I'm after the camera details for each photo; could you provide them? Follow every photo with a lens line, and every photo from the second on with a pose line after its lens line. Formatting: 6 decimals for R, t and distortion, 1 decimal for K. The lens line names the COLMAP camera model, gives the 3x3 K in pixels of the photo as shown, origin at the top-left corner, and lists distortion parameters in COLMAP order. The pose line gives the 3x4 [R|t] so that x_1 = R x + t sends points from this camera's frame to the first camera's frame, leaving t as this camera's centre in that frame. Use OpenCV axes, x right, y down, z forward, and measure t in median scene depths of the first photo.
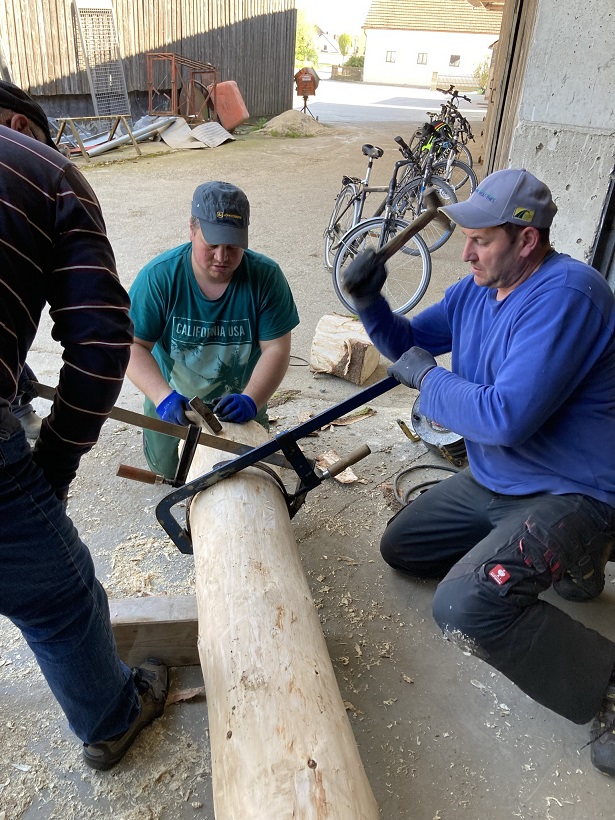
lens RADIAL K [[673.1, 0, 307.5], [0, 673.1, 410.0], [0, 0, 1]] dist [0.009402, -0.014119]
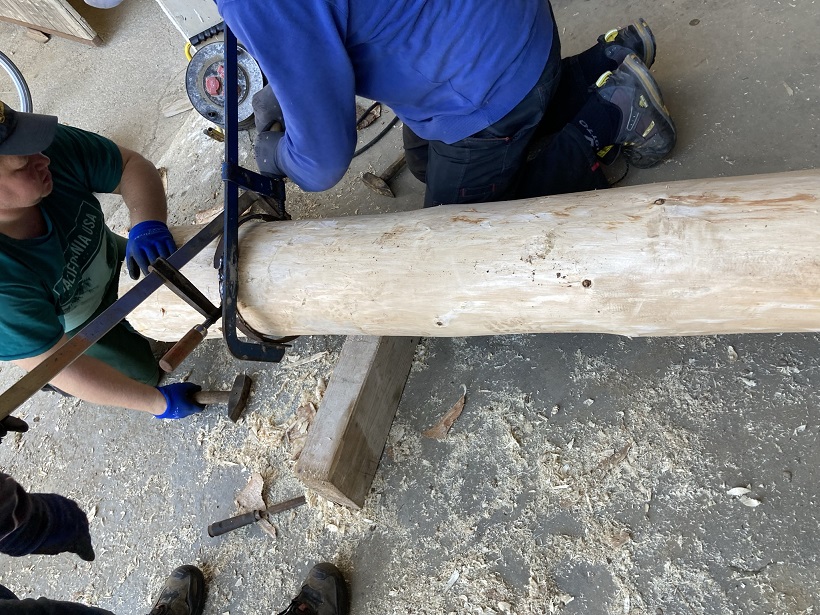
lens RADIAL K [[673.1, 0, 395.3], [0, 673.1, 303.5], [0, 0, 1]] dist [0.009402, -0.014119]
pose [[0.402510, -0.855232, 0.326440, -0.114766], [0.755540, 0.511717, 0.409030, -0.019973], [-0.516861, 0.082000, 0.852133, 0.067686]]
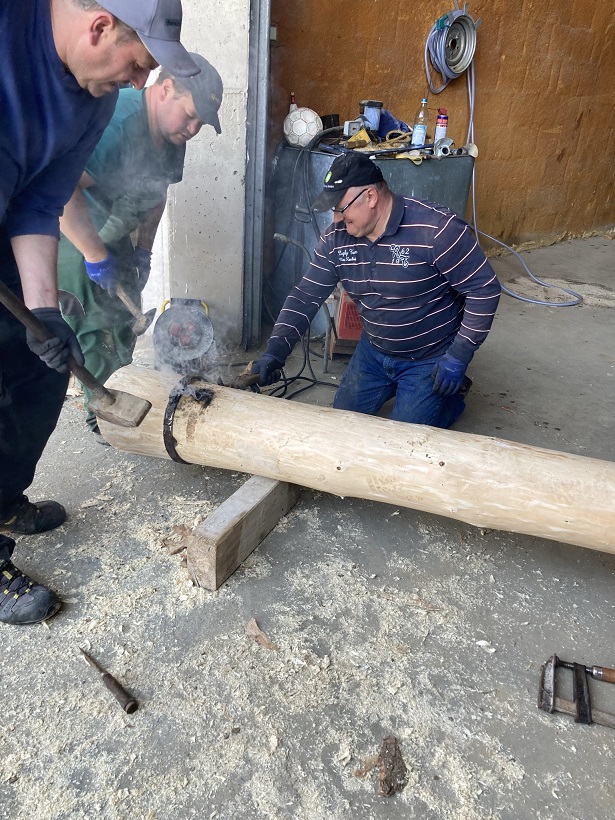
lens RADIAL K [[668.3, 0, 307.5], [0, 668.3, 410.0], [0, 0, 1]] dist [0.128268, -0.409730]
pose [[0.549323, -0.384115, 0.742091, -0.297374], [0.358782, 0.910477, 0.205689, -0.017925], [-0.754665, 0.153259, 0.637959, 0.038562]]
